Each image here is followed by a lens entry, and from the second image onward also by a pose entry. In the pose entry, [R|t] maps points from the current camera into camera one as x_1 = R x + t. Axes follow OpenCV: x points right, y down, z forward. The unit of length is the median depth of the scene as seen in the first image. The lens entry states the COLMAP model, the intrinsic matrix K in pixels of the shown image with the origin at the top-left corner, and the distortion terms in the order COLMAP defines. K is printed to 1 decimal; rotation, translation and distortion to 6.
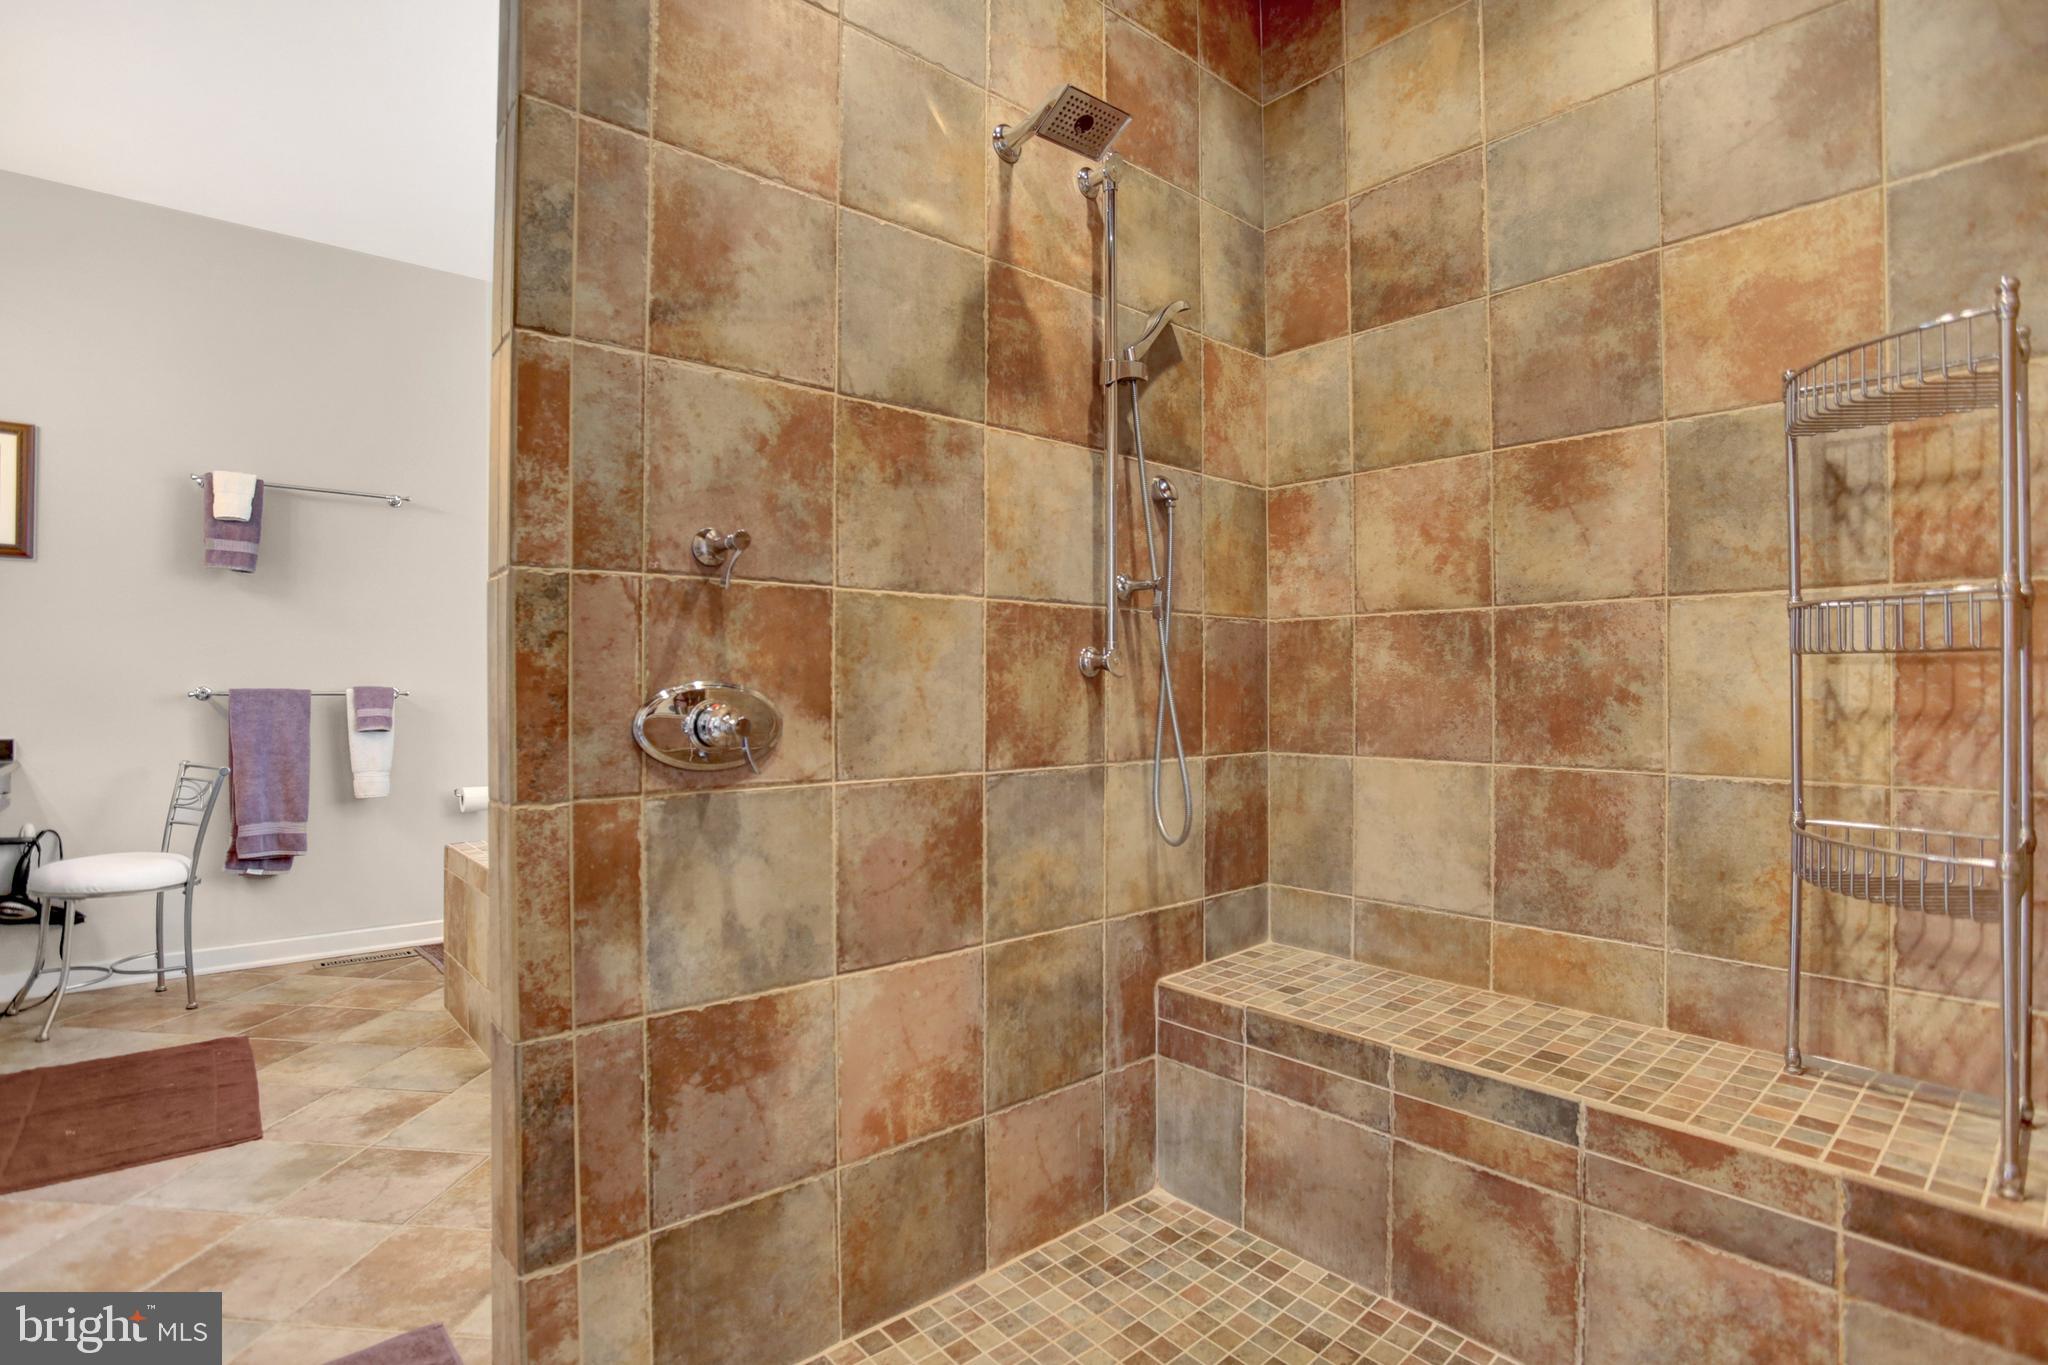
lens RADIAL K [[1005.0, 0, 1010.2], [0, 1005.0, 684.9], [0, 0, 1]] dist [-0.066555, 0.026295]
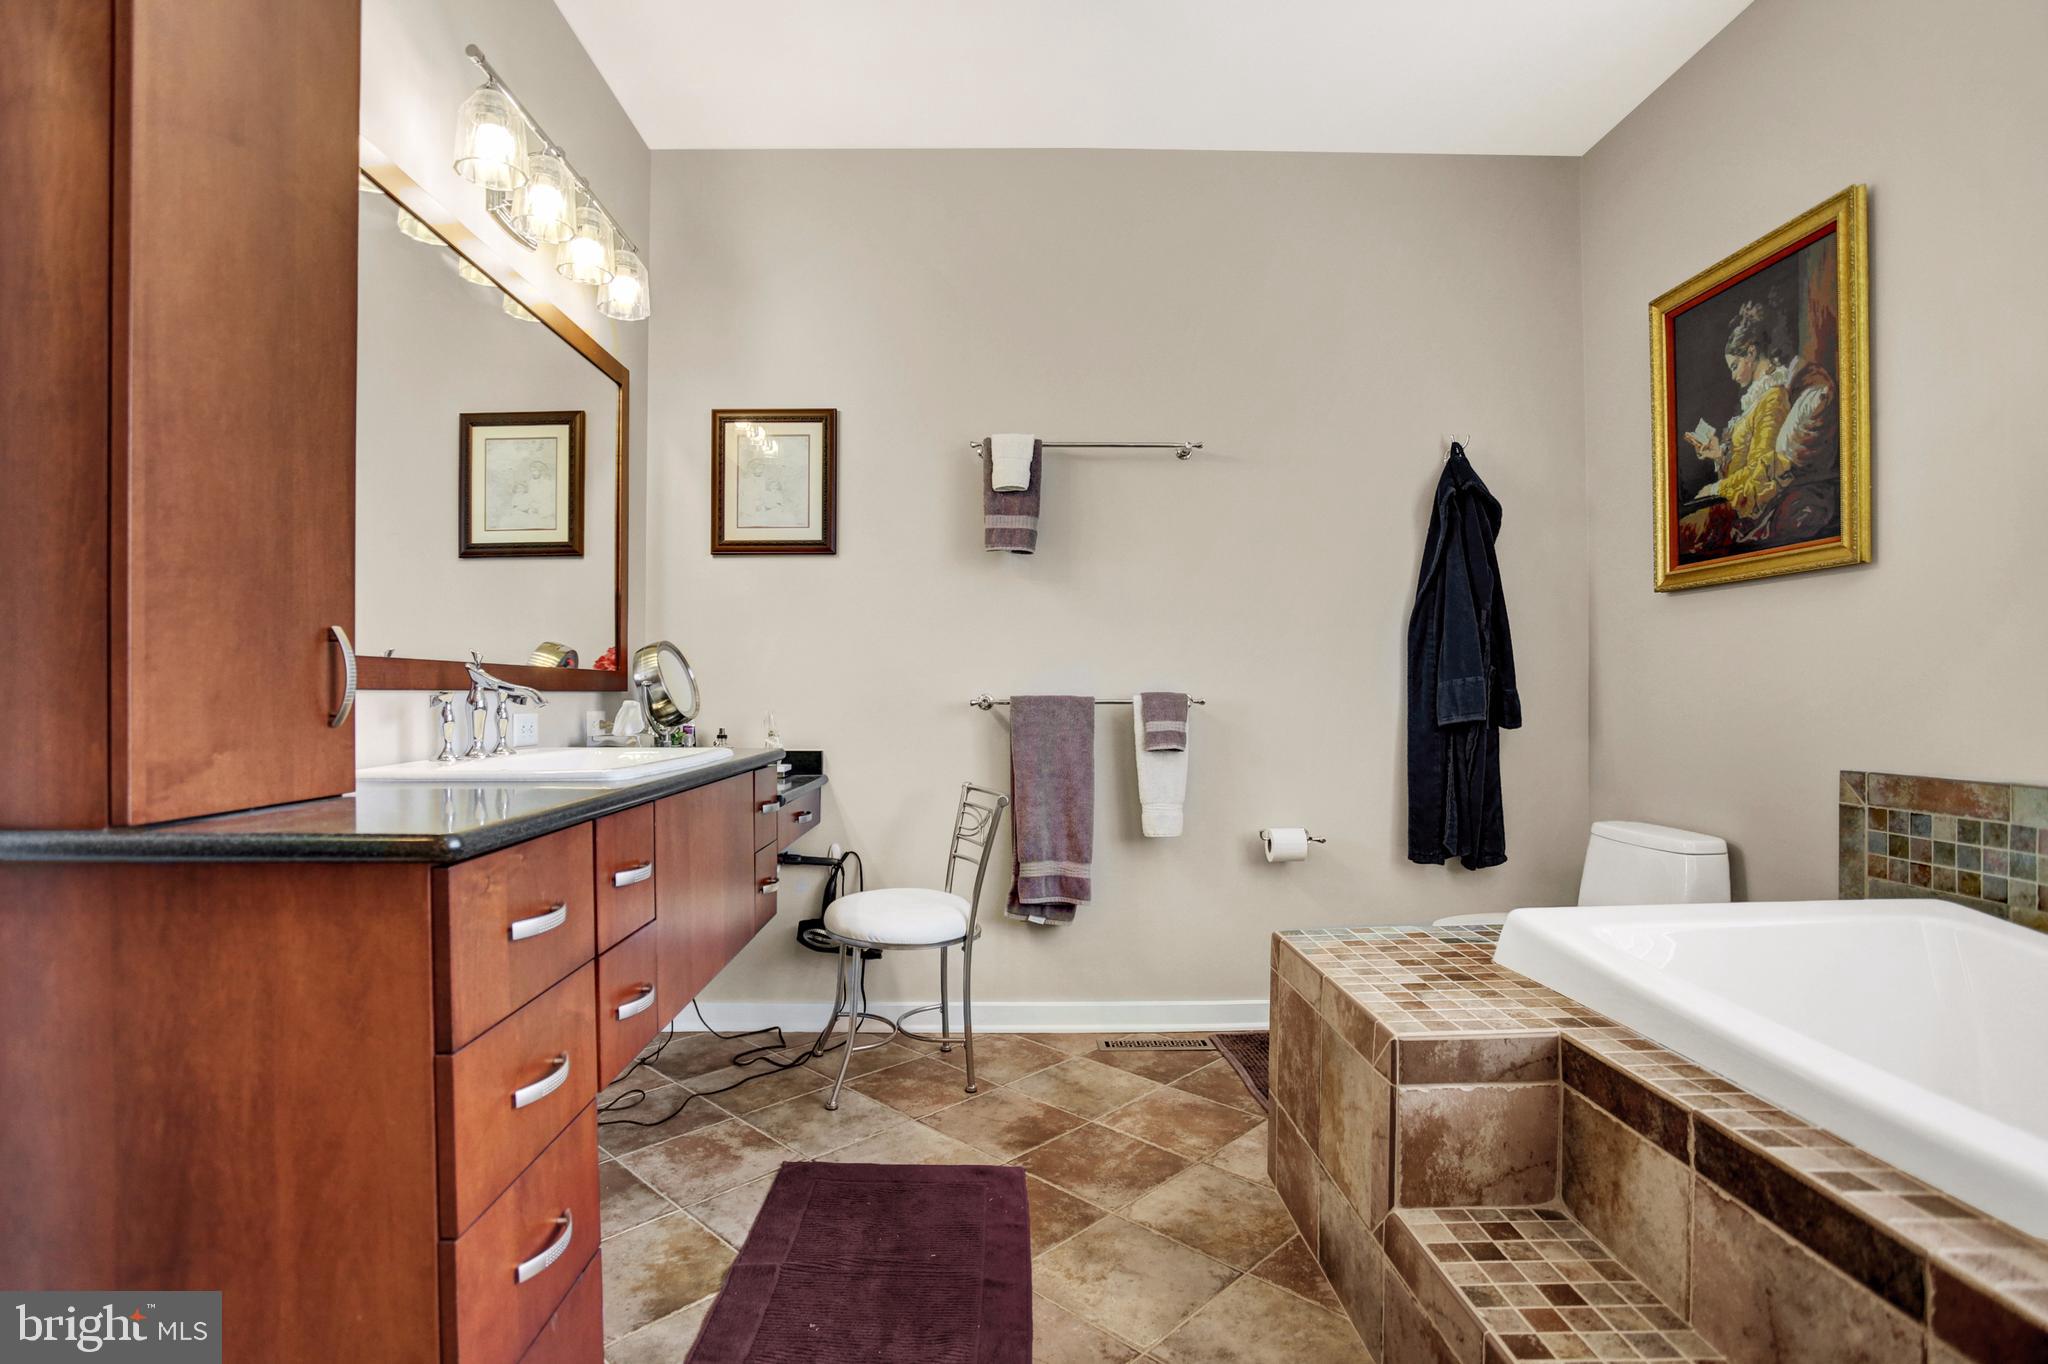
lens RADIAL K [[1005.0, 0, 1010.2], [0, 1005.0, 684.4], [0, 0, 1]] dist [-0.066555, 0.026295]
pose [[0.768196, -0.007571, -0.640171, -0.256476], [0.007751, 0.999967, -0.002526, -0.003648], [0.640168, -0.003022, 0.768229, 0.344143]]
